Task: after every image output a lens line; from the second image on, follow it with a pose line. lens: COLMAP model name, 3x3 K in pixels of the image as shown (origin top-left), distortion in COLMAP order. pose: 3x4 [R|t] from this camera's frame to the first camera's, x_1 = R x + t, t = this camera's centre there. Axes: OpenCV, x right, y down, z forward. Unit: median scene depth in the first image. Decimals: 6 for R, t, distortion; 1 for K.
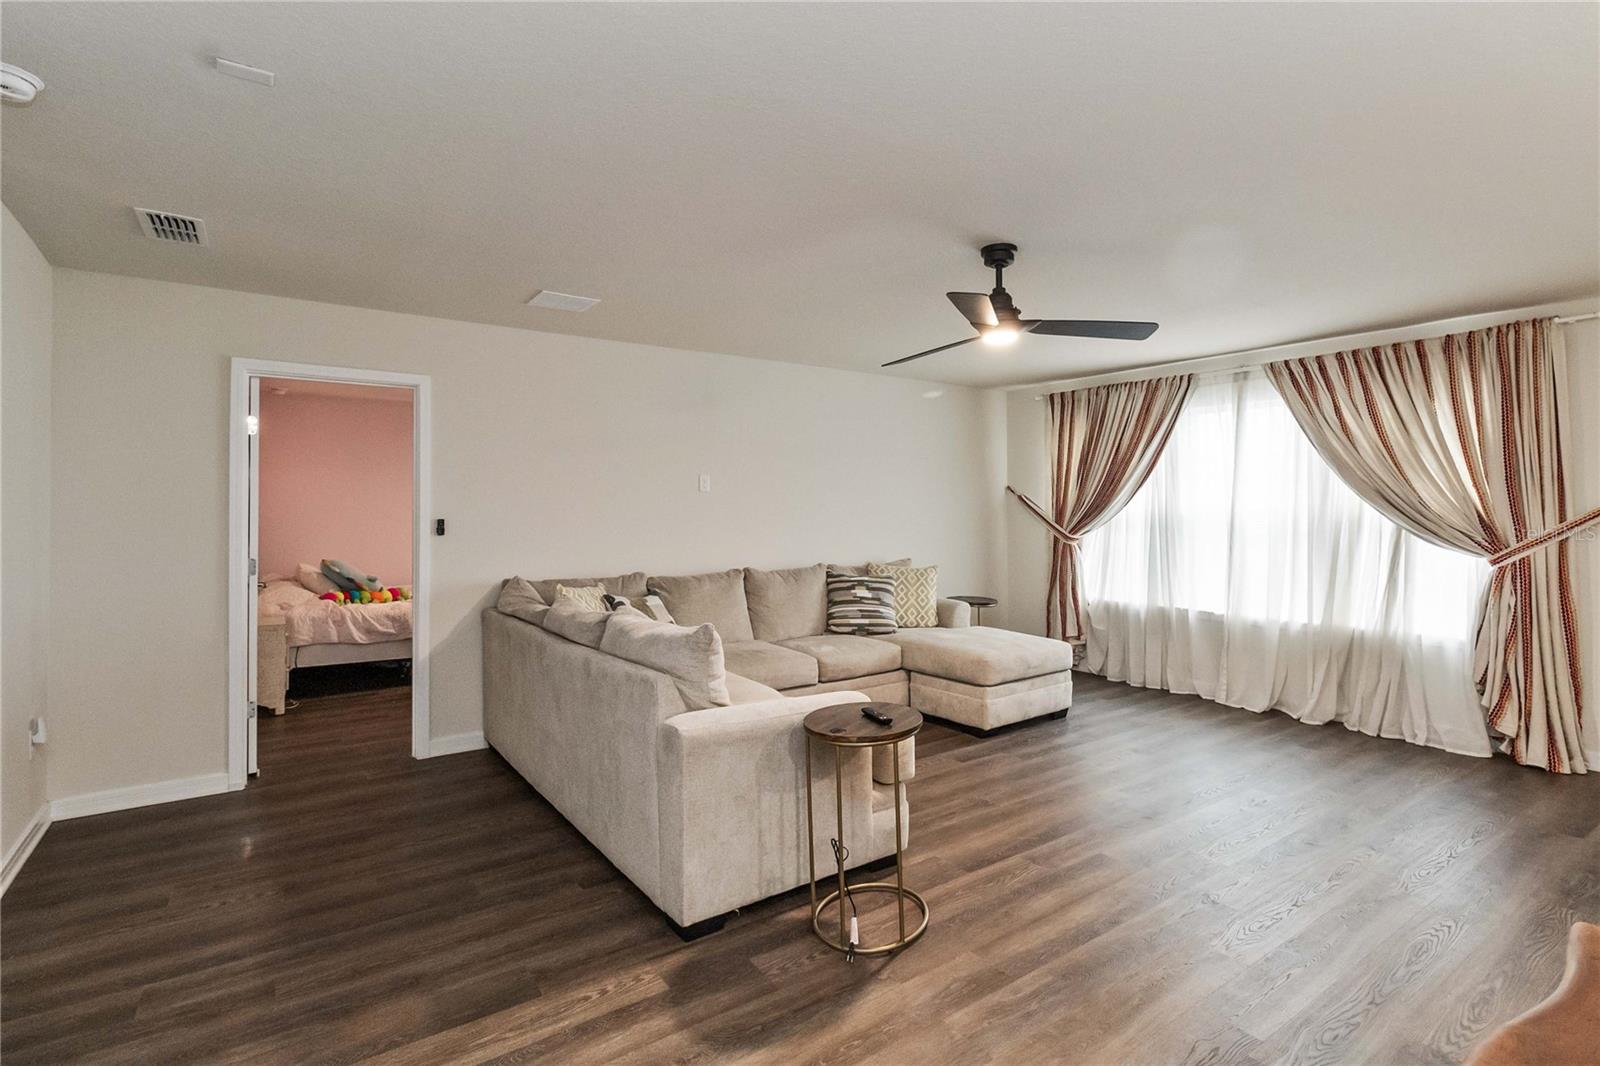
lens RADIAL K [[764.3, 0, 821.1], [0, 764.3, 501.2], [0, 0, 1]] dist [0.000384, 0.000075]
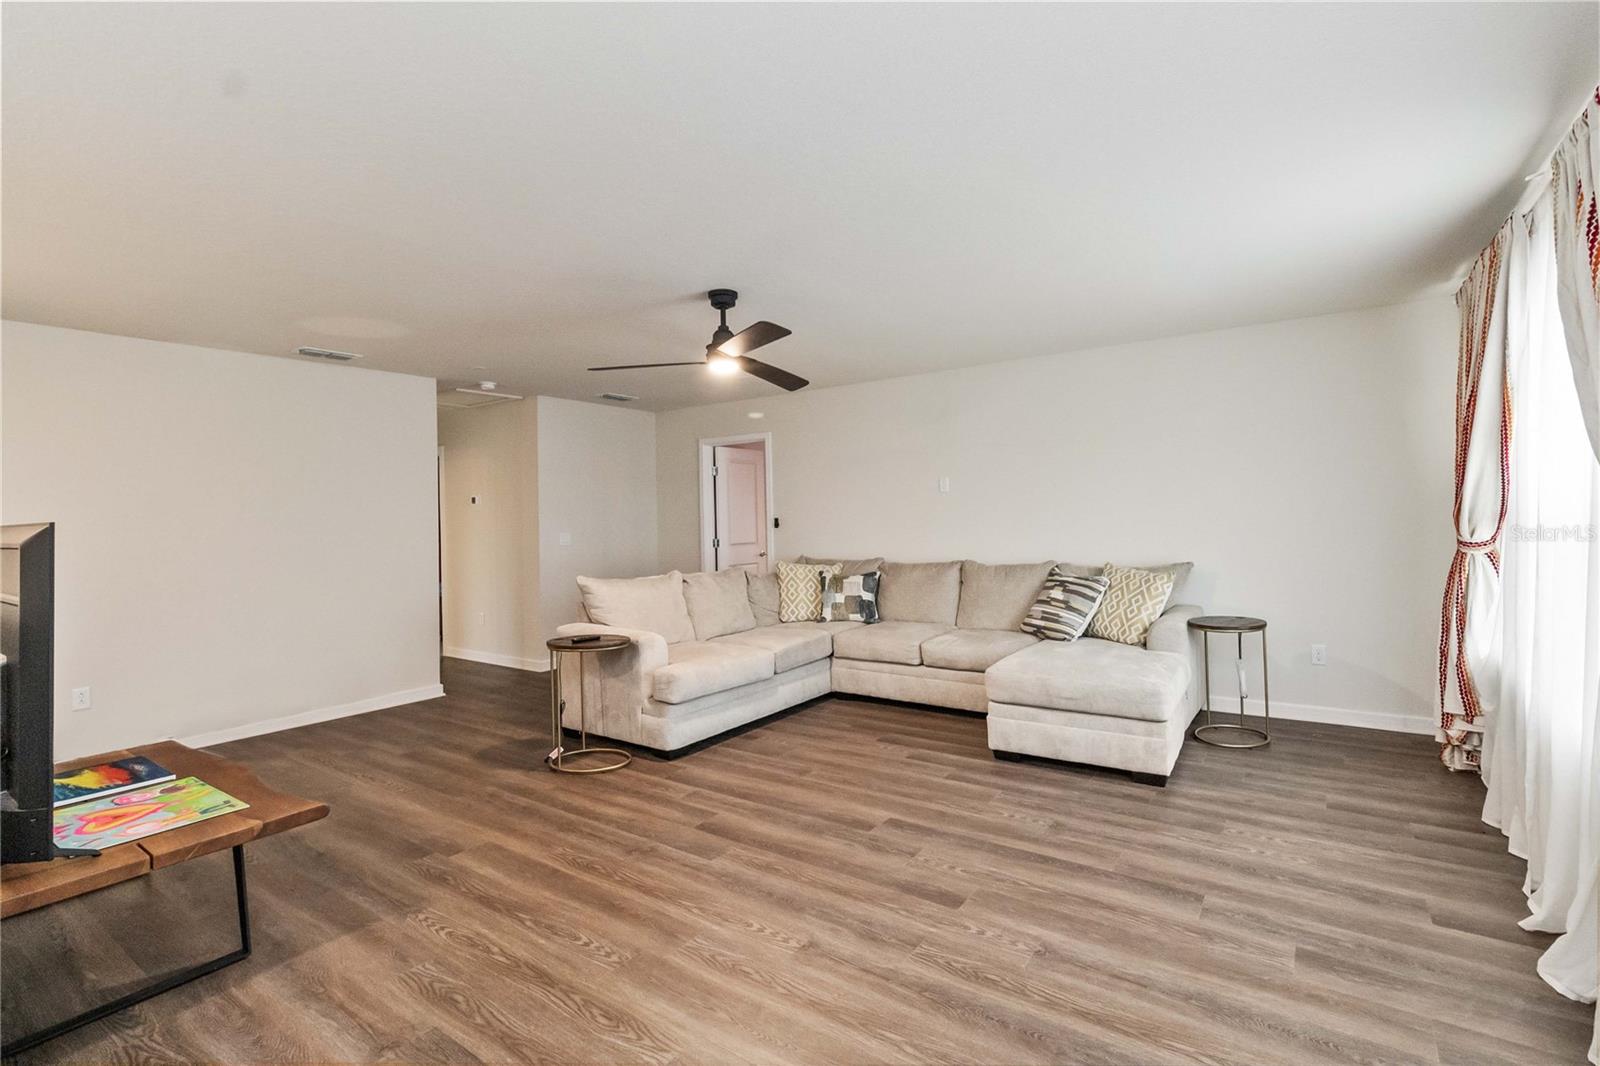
lens RADIAL K [[764.3, 0, 821.1], [0, 764.3, 501.2], [0, 0, 1]] dist [0.000384, 0.000075]
pose [[0.331540, -0.027034, -0.943054, 0.867909], [0.035012, 0.999253, -0.016337, 0.014218], [0.942791, -0.027602, 0.332239, 0.449751]]
